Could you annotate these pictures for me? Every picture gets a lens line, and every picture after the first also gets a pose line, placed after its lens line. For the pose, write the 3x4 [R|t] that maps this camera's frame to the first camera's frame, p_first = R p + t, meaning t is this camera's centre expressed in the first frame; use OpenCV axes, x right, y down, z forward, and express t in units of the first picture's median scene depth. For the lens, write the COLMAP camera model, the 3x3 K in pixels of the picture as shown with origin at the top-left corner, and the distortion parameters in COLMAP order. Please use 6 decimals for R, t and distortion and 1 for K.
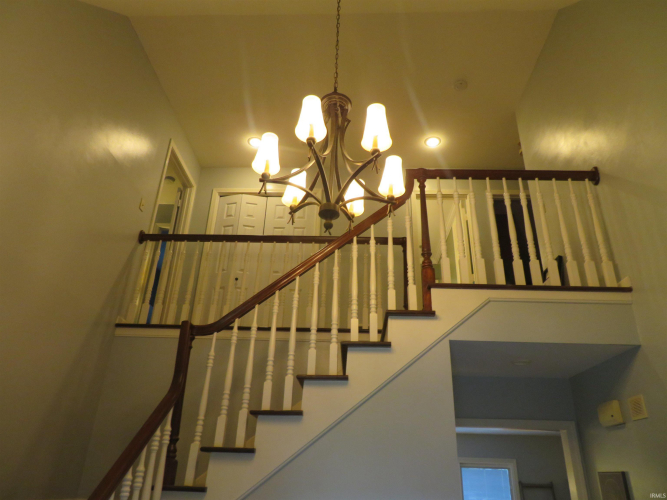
lens RADIAL K [[477.1, 0, 331.9], [0, 477.1, 251.0], [0, 0, 1]] dist [-0.014628, 0.010363]
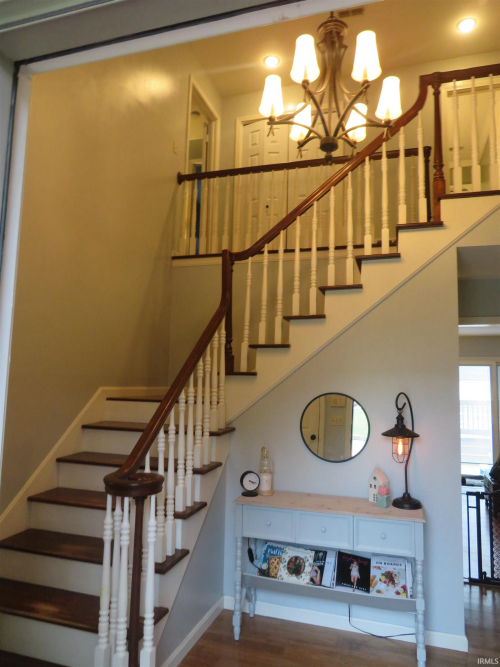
lens RADIAL K [[477.1, 0, 248.8], [0, 477.1, 333.6], [0, 0, 1]] dist [-0.014628, 0.010363]
pose [[0.963089, -0.037173, -0.266603, 0.069232], [0.123262, 0.941380, 0.314023, -0.027530], [0.239301, -0.335294, 0.911215, -0.172084]]
